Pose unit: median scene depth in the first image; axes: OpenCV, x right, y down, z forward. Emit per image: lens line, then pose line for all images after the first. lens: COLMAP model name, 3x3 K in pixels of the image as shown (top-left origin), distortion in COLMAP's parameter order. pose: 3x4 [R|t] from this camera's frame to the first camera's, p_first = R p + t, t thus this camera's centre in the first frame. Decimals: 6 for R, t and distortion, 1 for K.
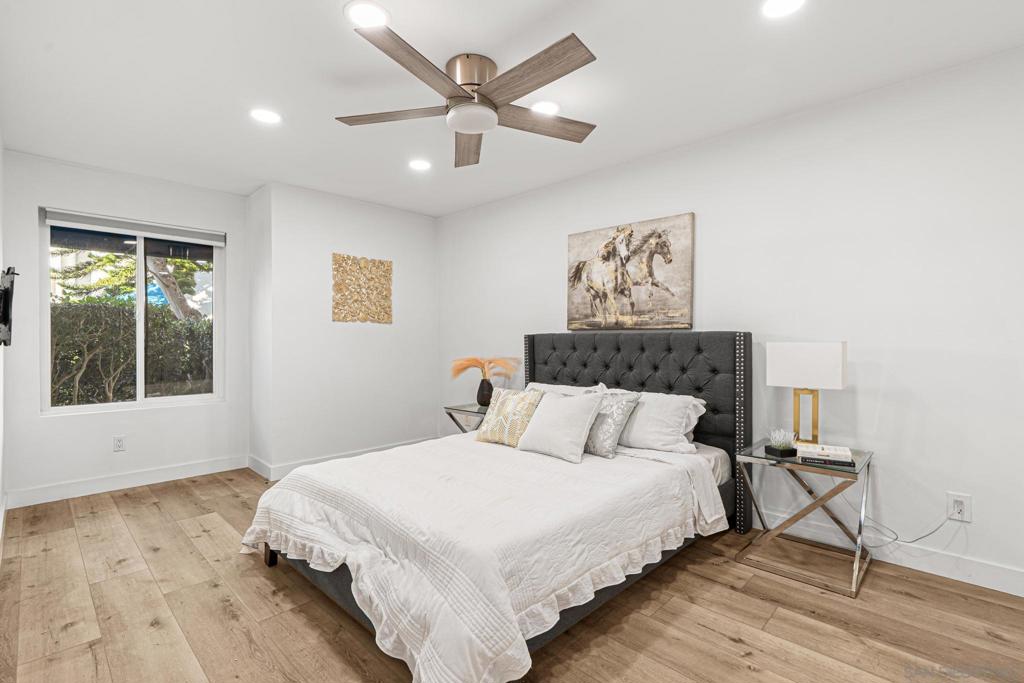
lens RADIAL K [[473.9, 0, 518.4], [0, 473.9, 341.7], [0, 0, 1]] dist [-0.007735, 0.002968]
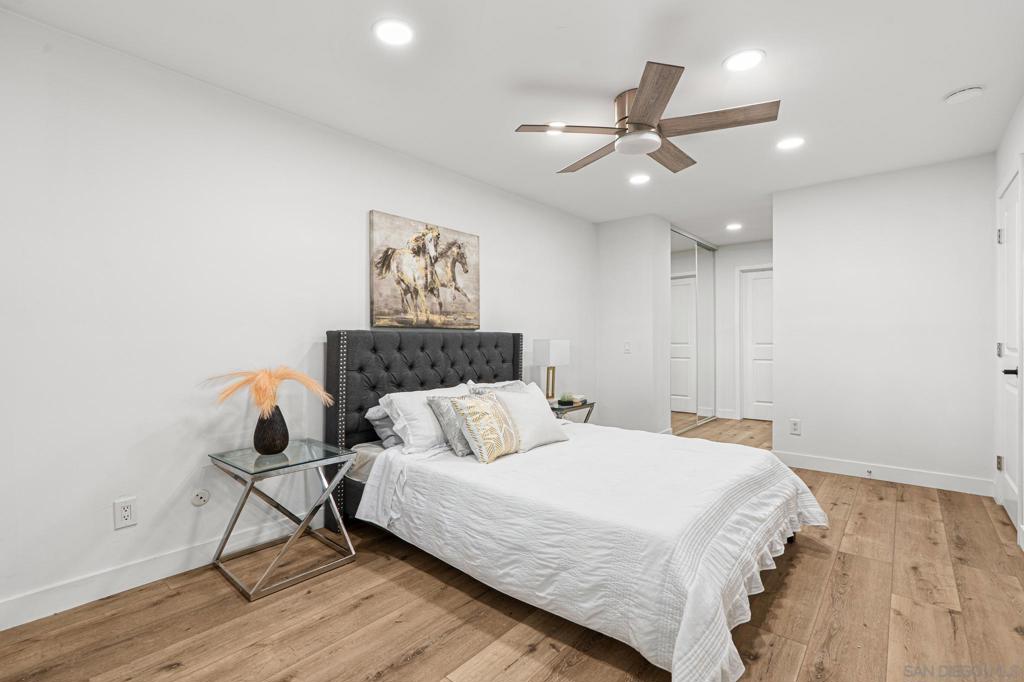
lens RADIAL K [[473.9, 0, 504.5], [0, 473.9, 340.1], [0, 0, 1]] dist [-0.007735, 0.002968]
pose [[-0.062579, 0.002259, 0.998037, -0.787994], [0.011602, 0.999932, -0.001535, 0.002693], [-0.997973, 0.011483, -0.062601, 0.904789]]
